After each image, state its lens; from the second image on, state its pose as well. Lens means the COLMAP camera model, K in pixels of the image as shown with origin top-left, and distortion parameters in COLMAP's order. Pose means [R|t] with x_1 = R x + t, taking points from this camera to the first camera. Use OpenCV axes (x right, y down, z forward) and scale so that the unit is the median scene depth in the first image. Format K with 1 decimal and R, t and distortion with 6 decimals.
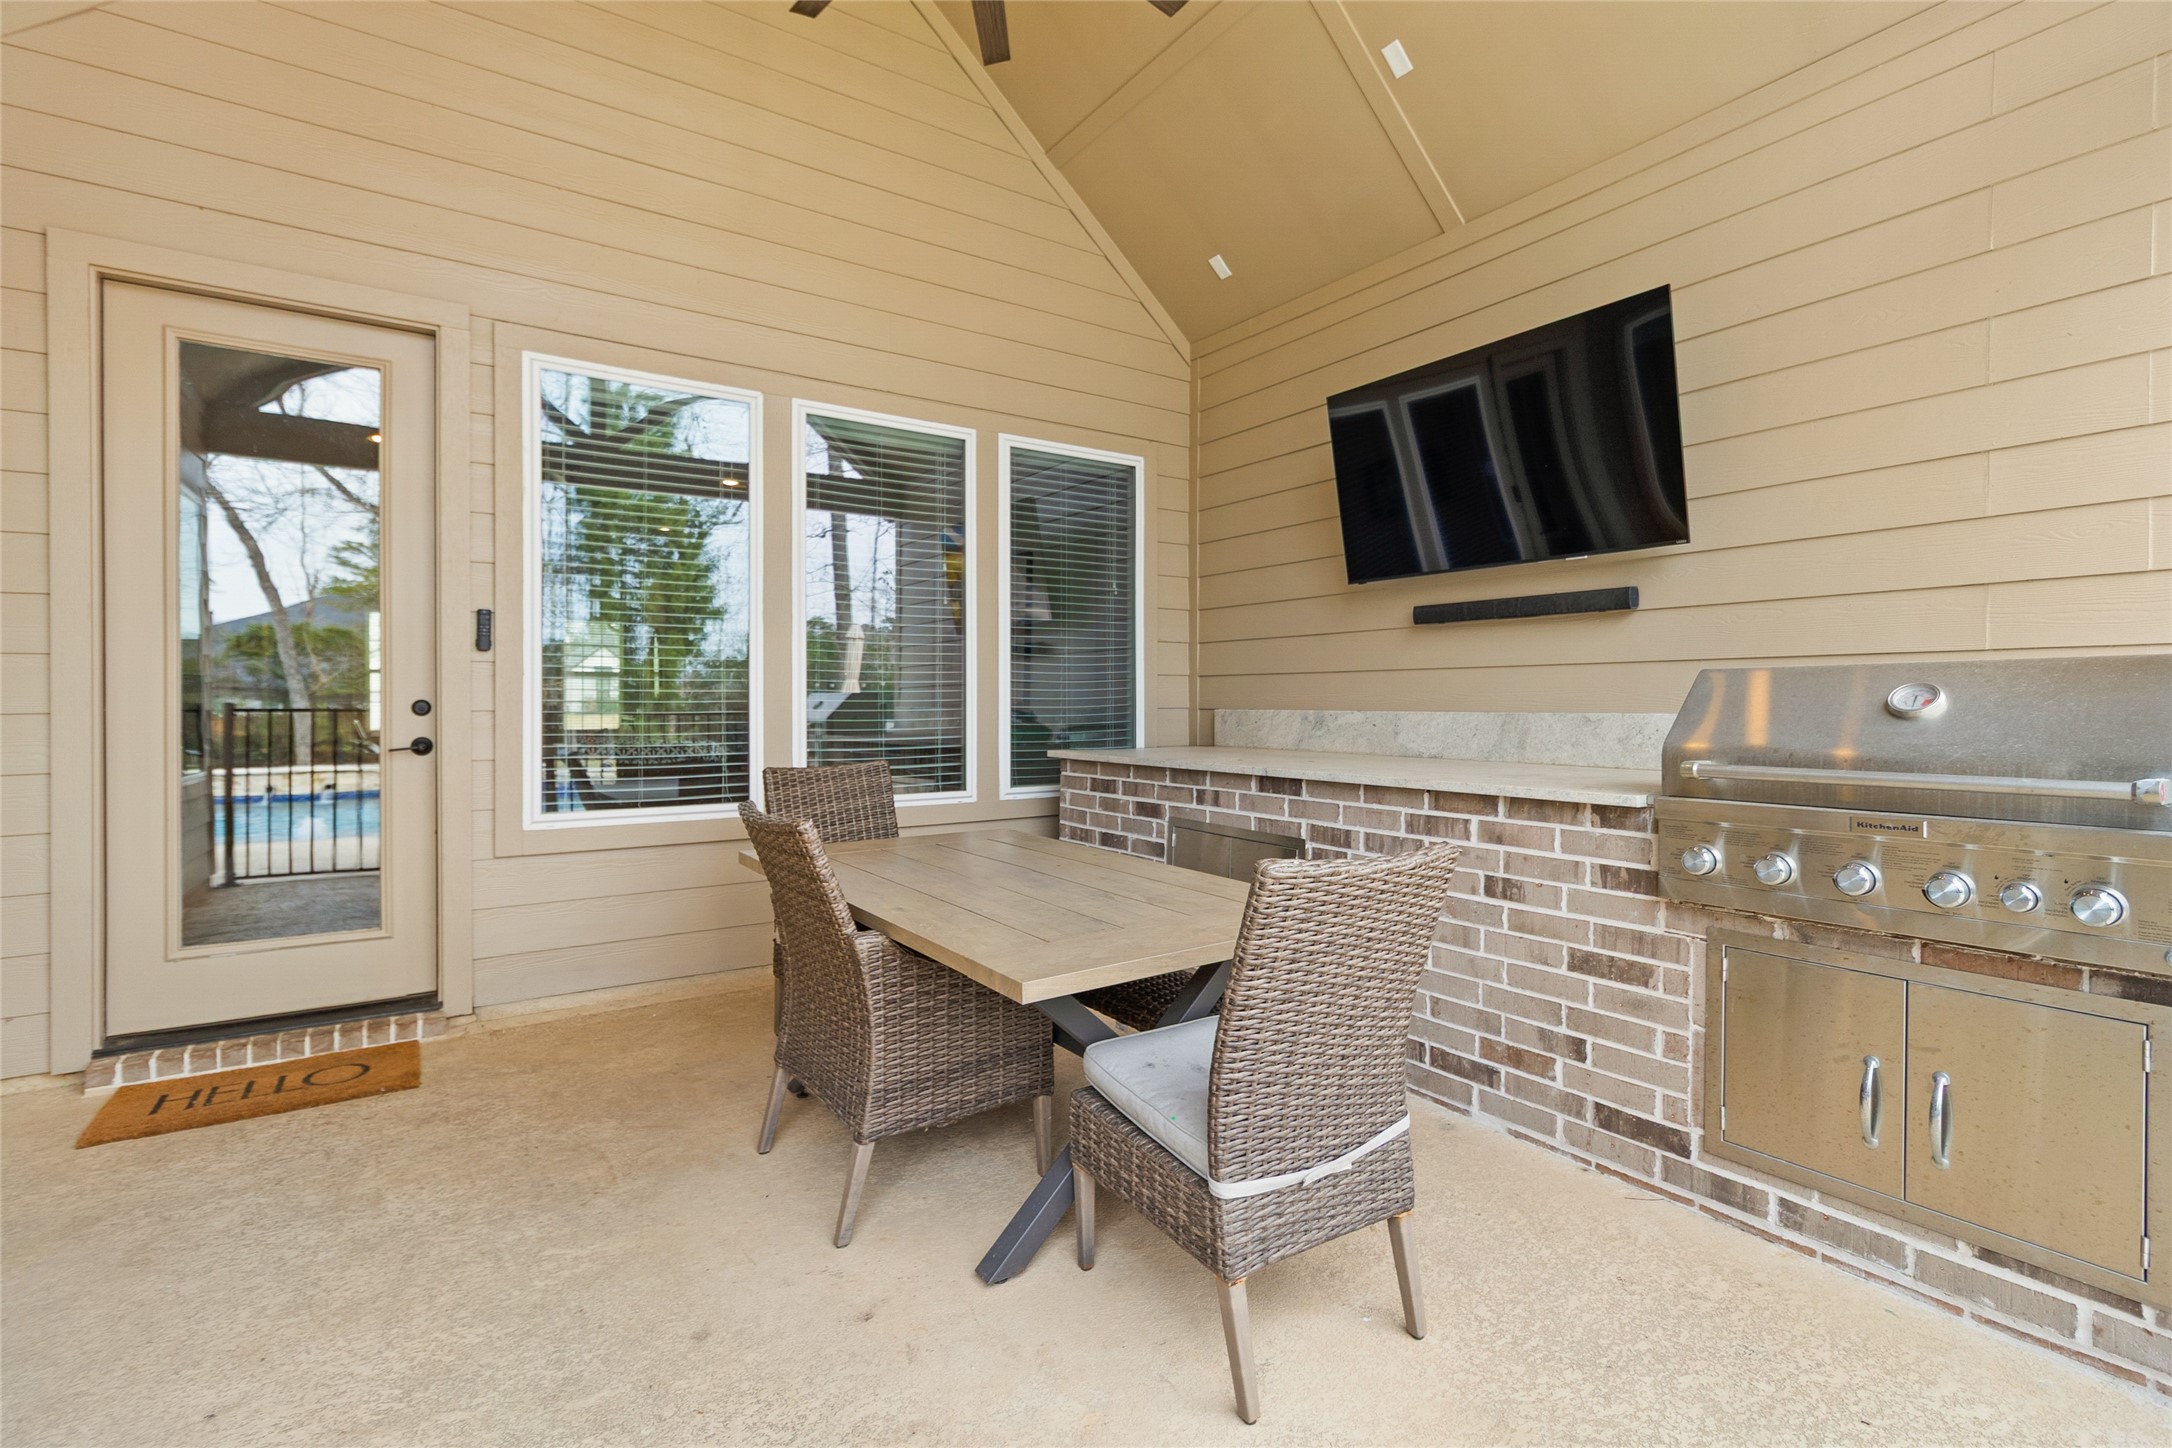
lens RADIAL K [[1012.4, 0, 1088.4], [0, 1012.4, 714.4], [0, 0, 1]] dist [0.000346, 0.000615]
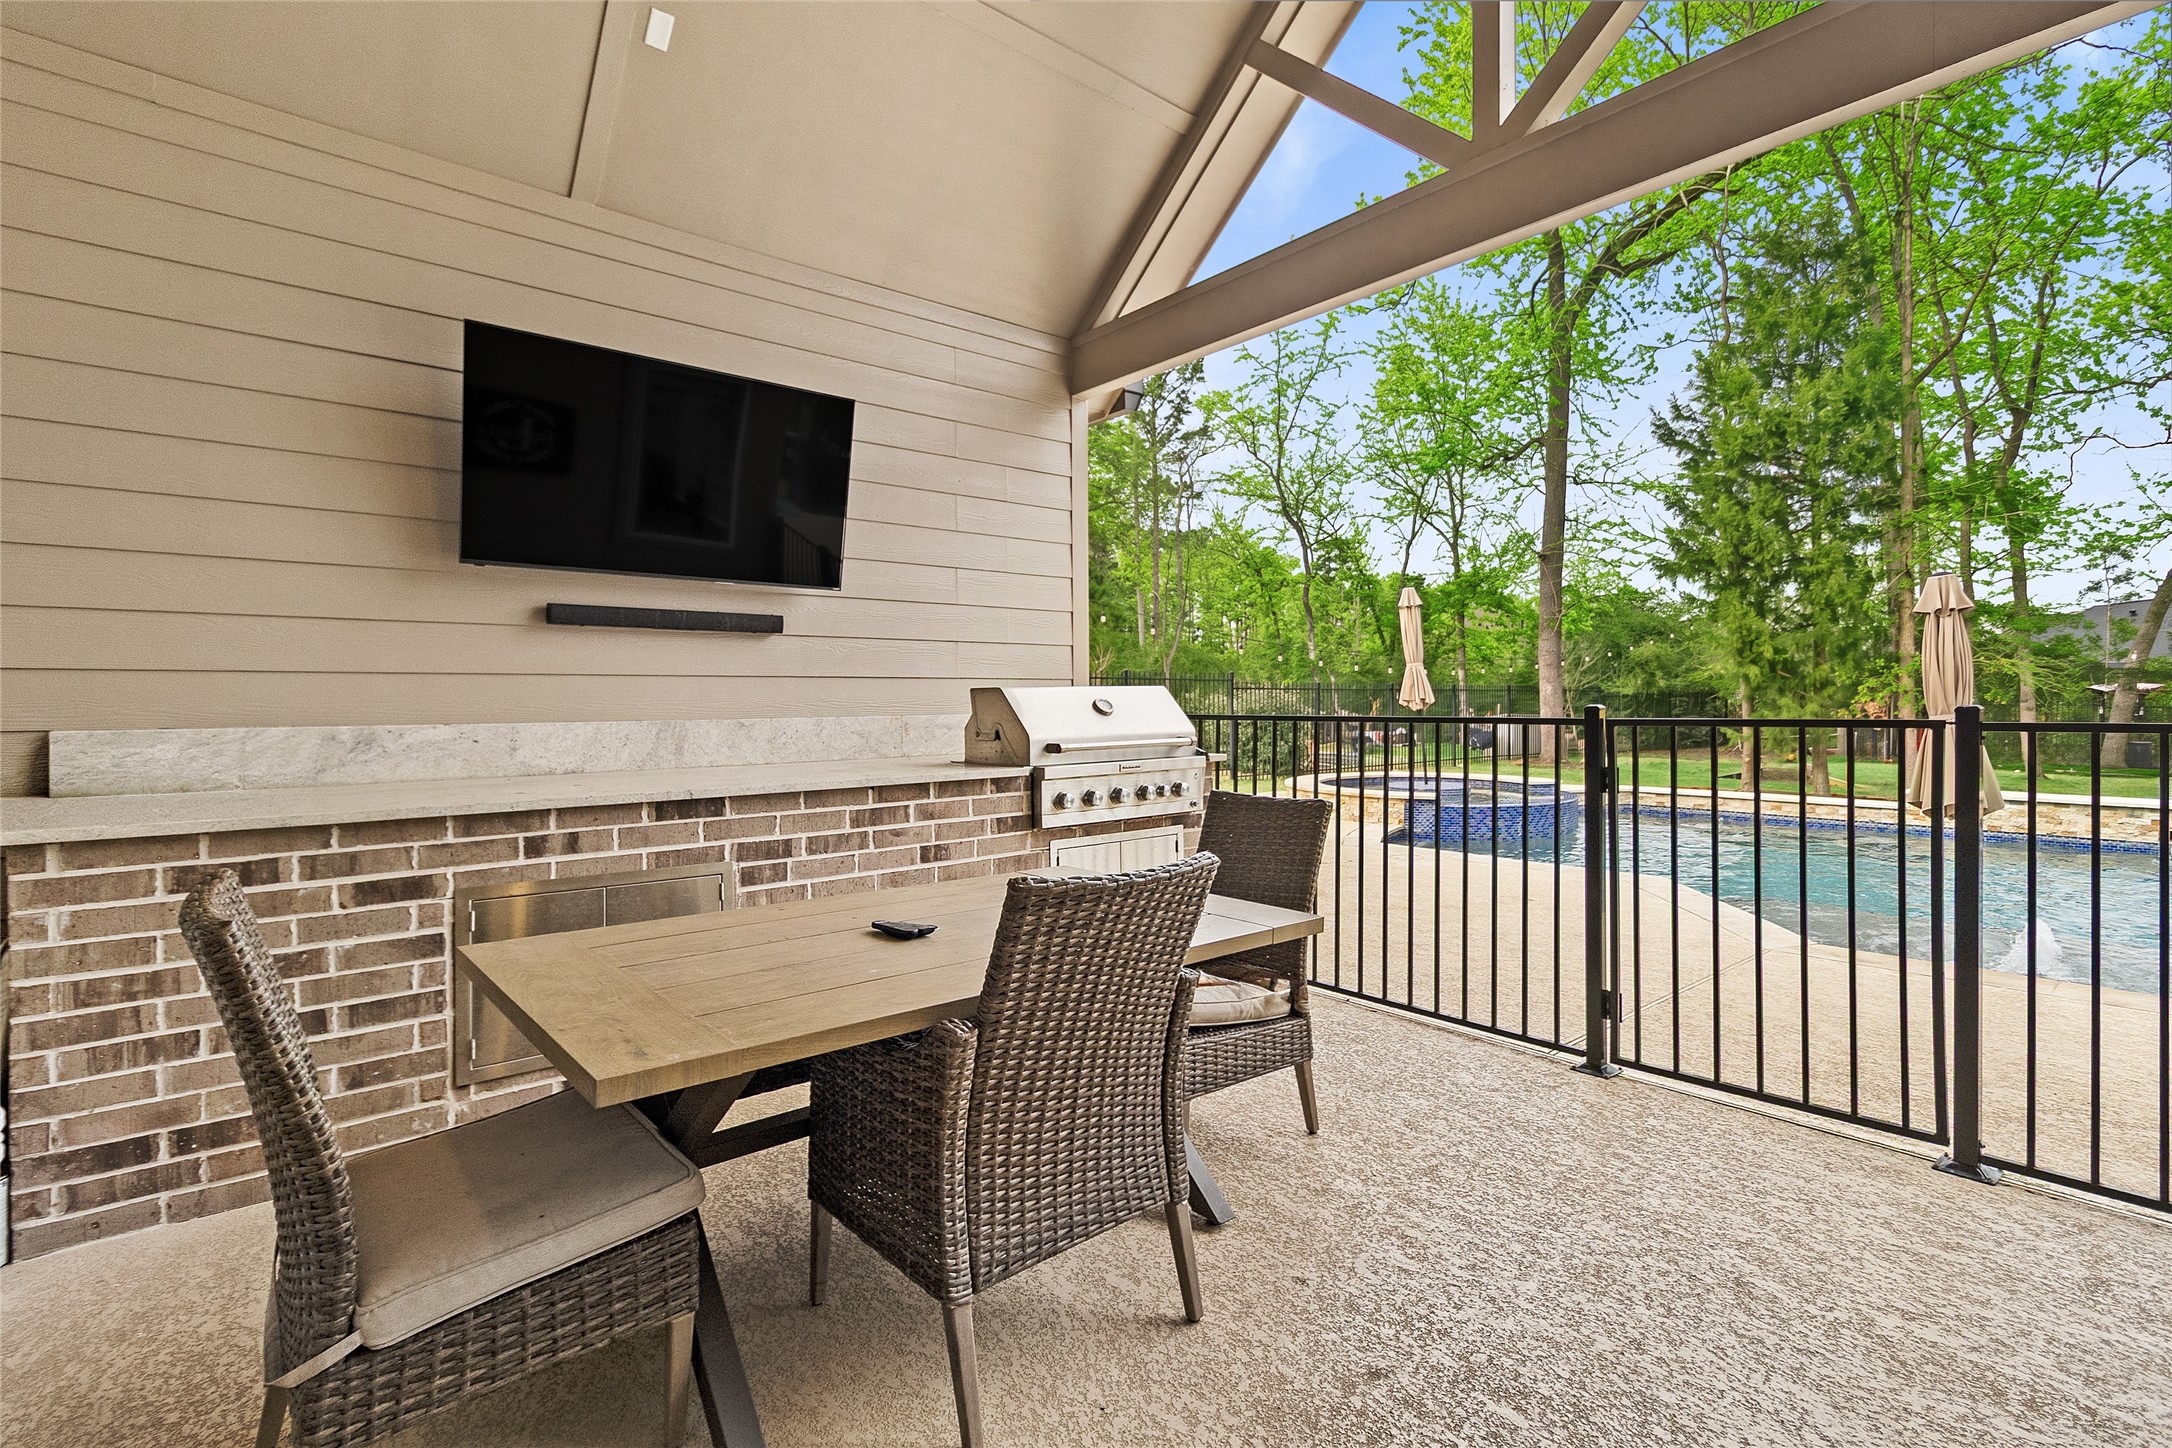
lens RADIAL K [[1012.4, 0, 1077.8], [0, 1012.4, 712.7], [0, 0, 1]] dist [0.000346, 0.000615]
pose [[-0.113091, -0.014598, 0.993477, -0.700410], [0.018601, 0.999686, 0.016807, -0.020495], [-0.993410, 0.020381, -0.112784, 0.750574]]
